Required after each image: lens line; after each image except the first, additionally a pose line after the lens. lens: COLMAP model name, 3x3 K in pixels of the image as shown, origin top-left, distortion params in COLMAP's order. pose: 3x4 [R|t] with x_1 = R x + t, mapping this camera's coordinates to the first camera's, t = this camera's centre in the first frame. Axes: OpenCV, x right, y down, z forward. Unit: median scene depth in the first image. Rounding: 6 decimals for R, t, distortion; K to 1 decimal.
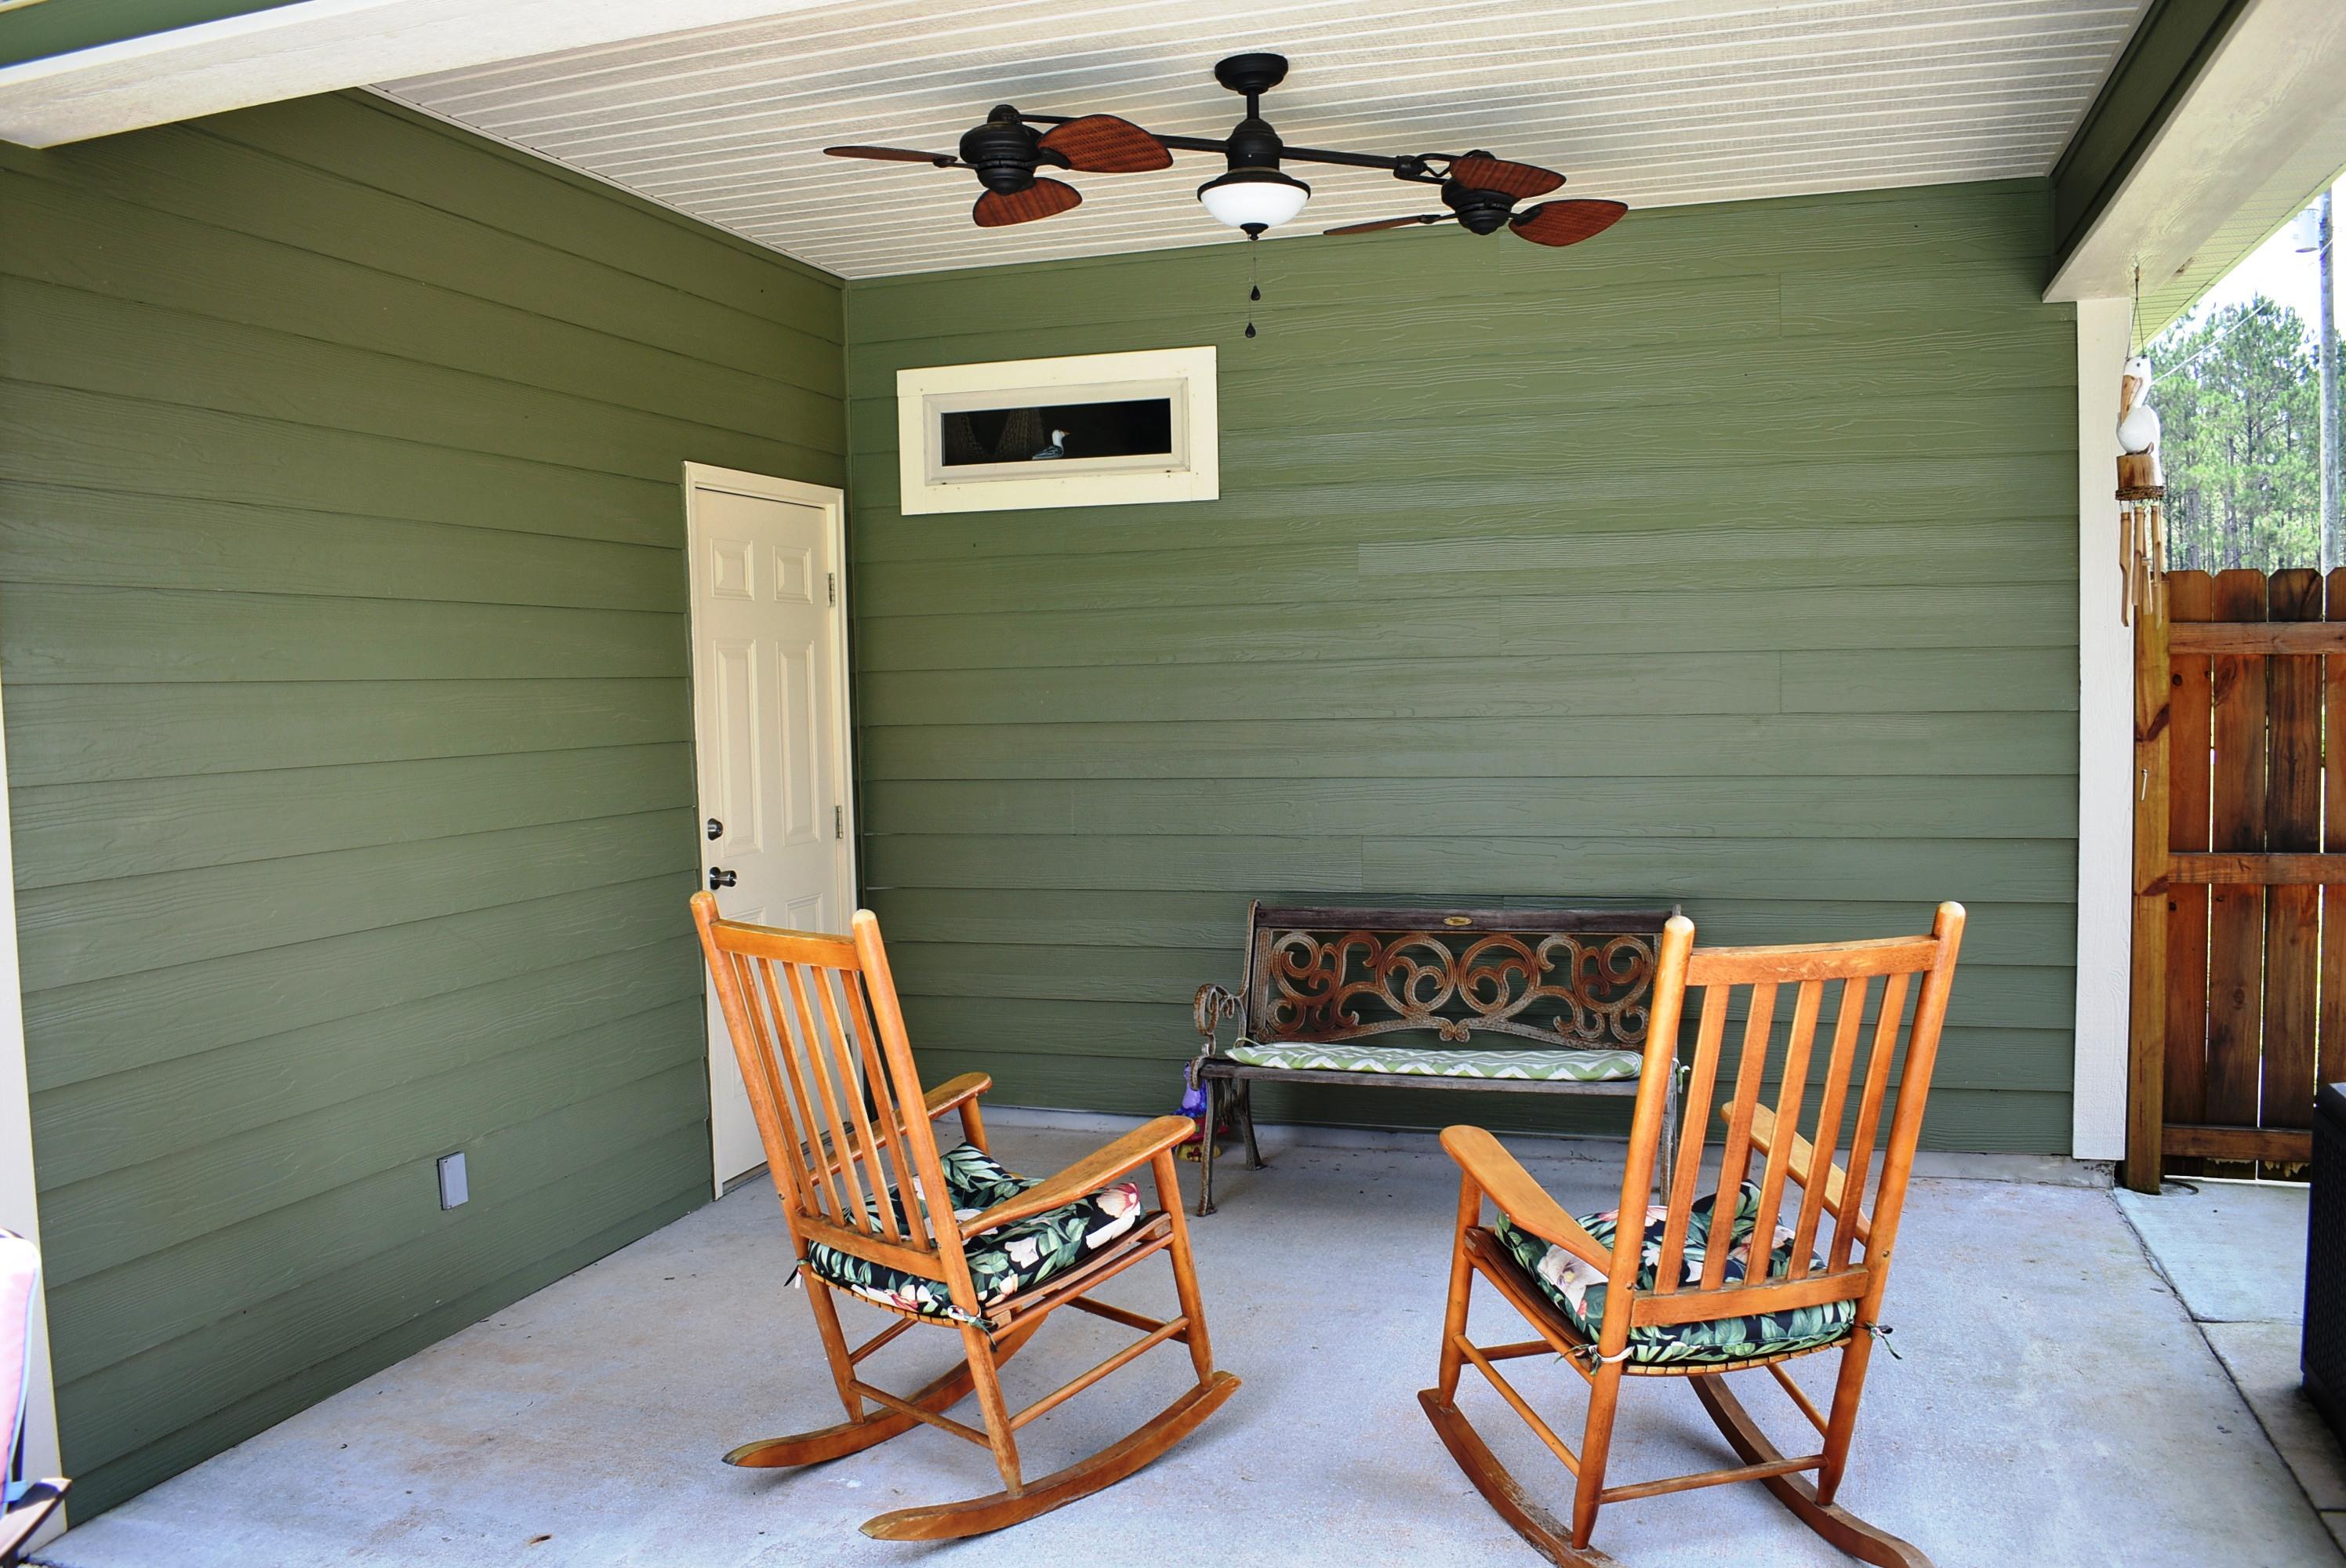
lens RADIAL K [[1839.2, 0, 1175.7], [0, 1839.2, 787.3], [0, 0, 1]] dist [-0.099531, 0.007414]
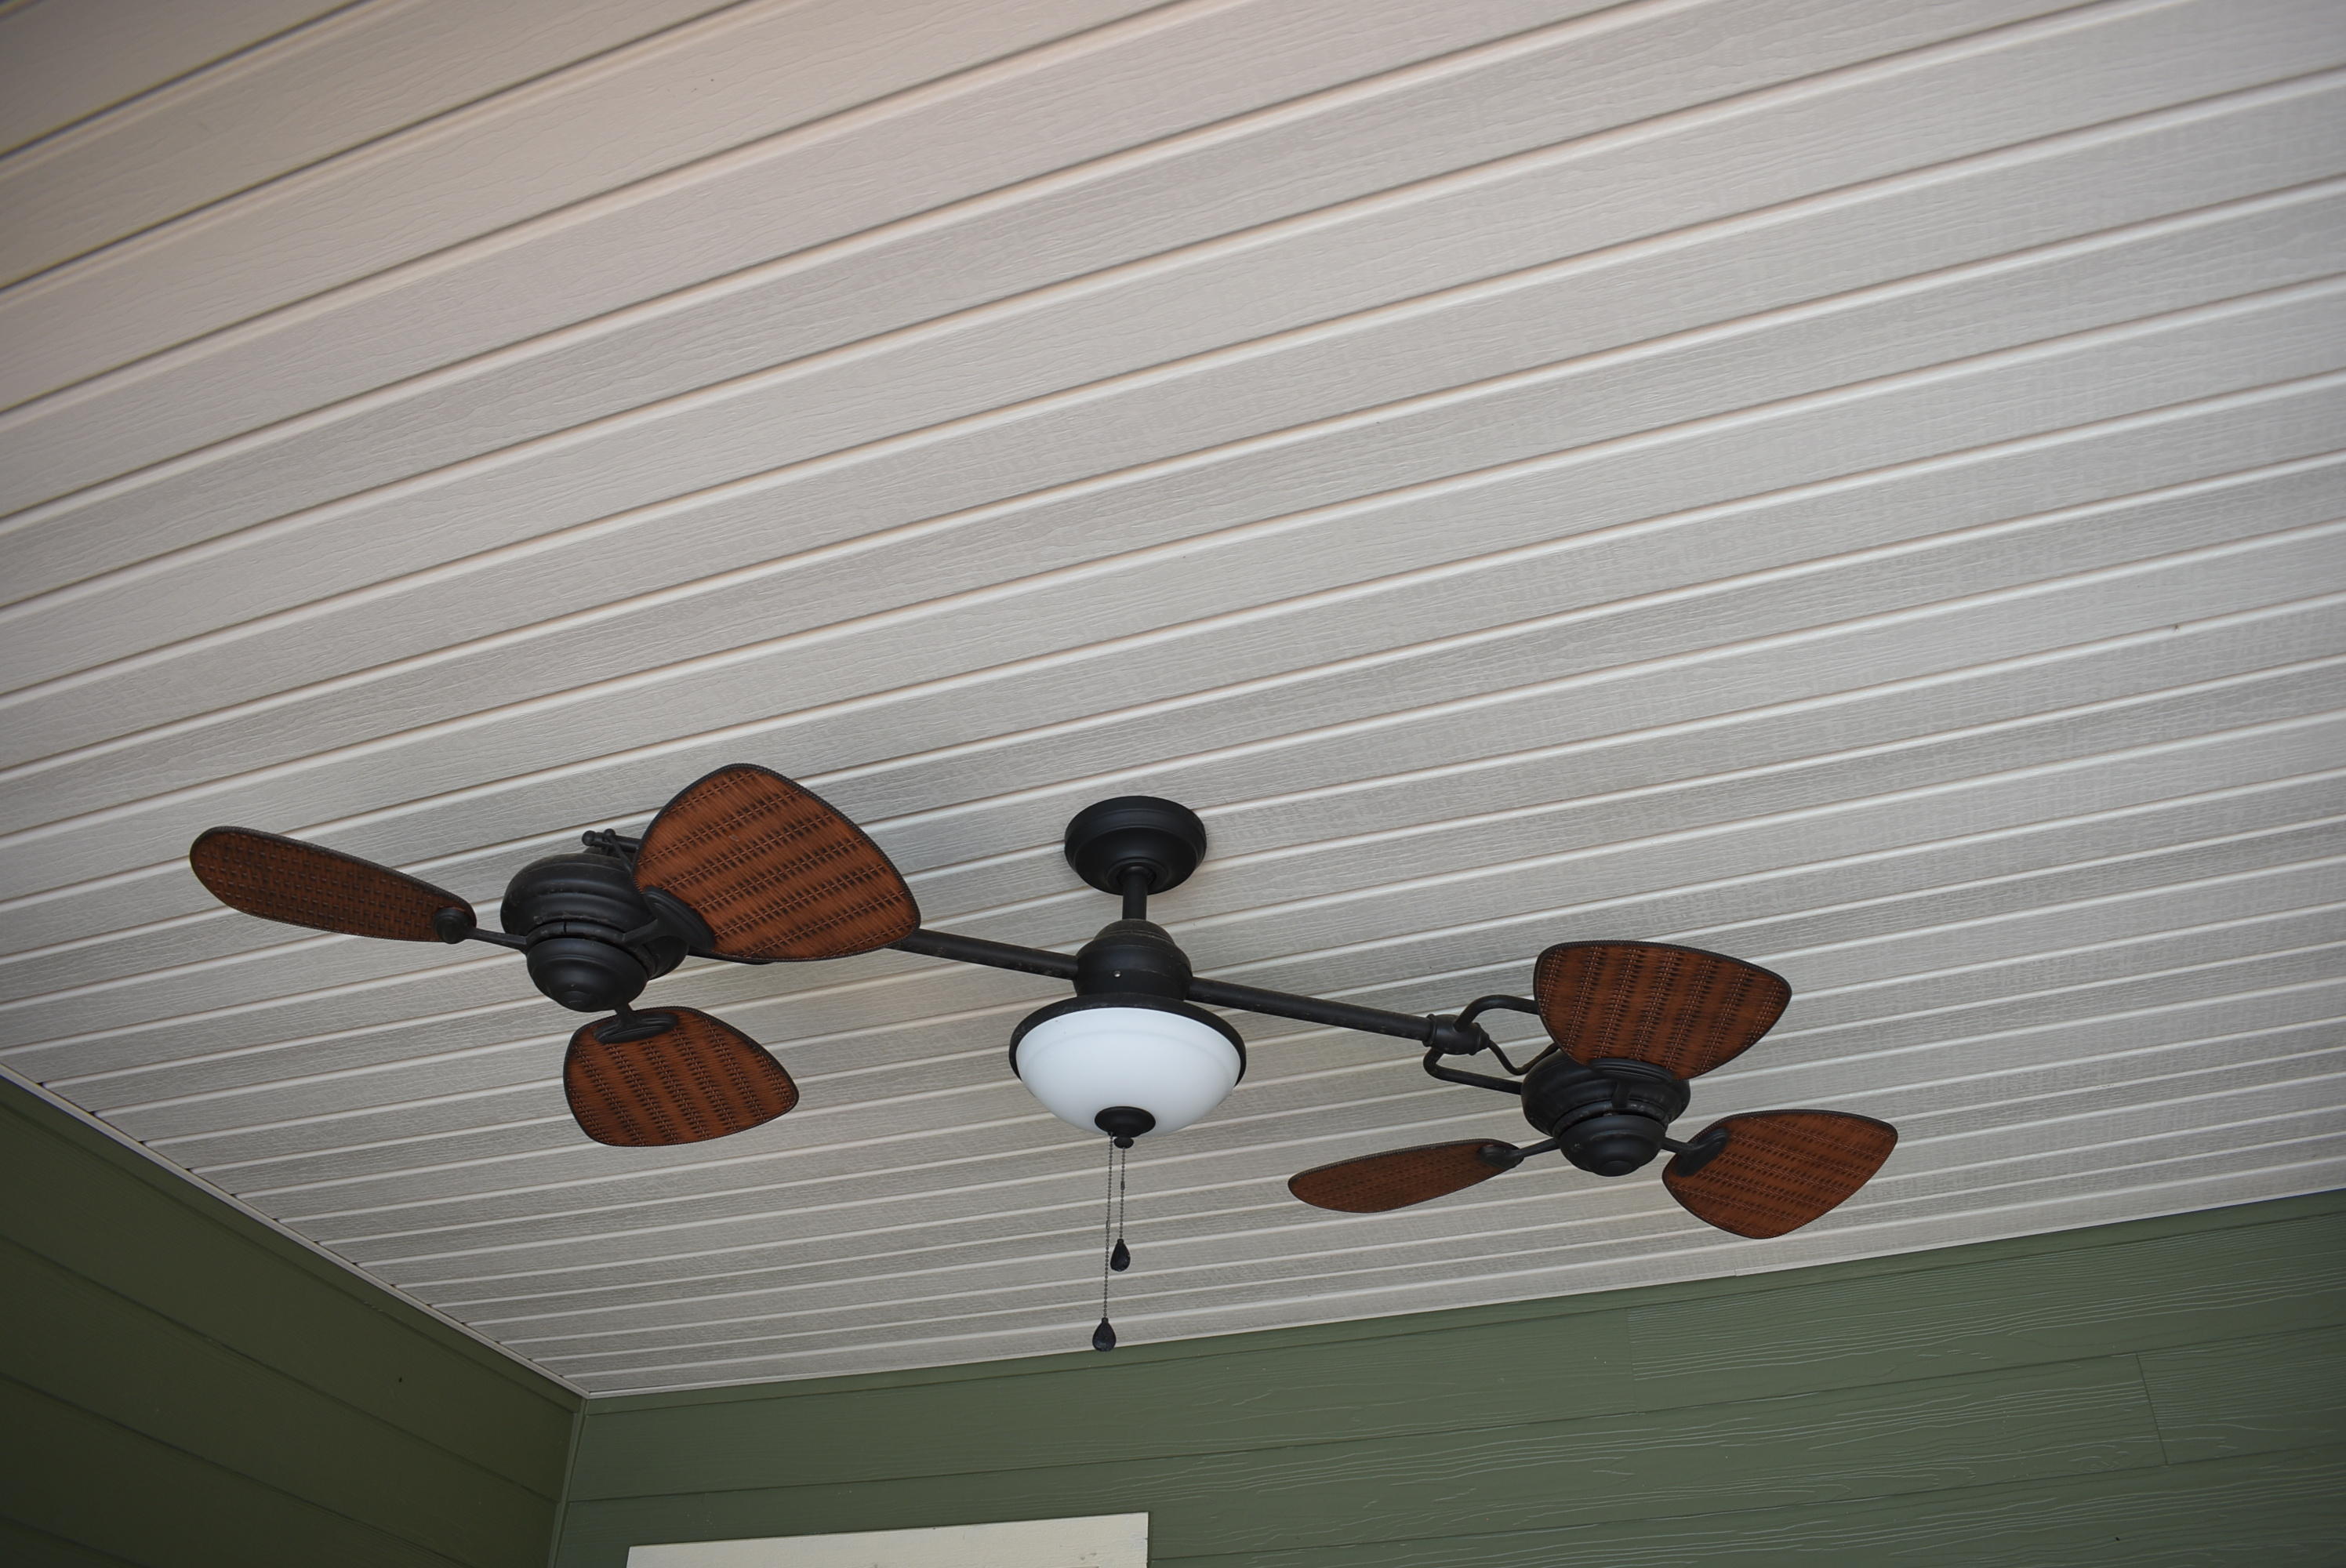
lens RADIAL K [[1839.2, 0, 1164.2], [0, 1839.2, 786.7], [0, 0, 1]] dist [-0.099531, 0.007414]
pose [[0.998774, 0.006934, -0.049006, 0.075727], [-0.036750, 0.767128, -0.640441, -0.072224], [0.033153, 0.641457, 0.766443, 0.584753]]
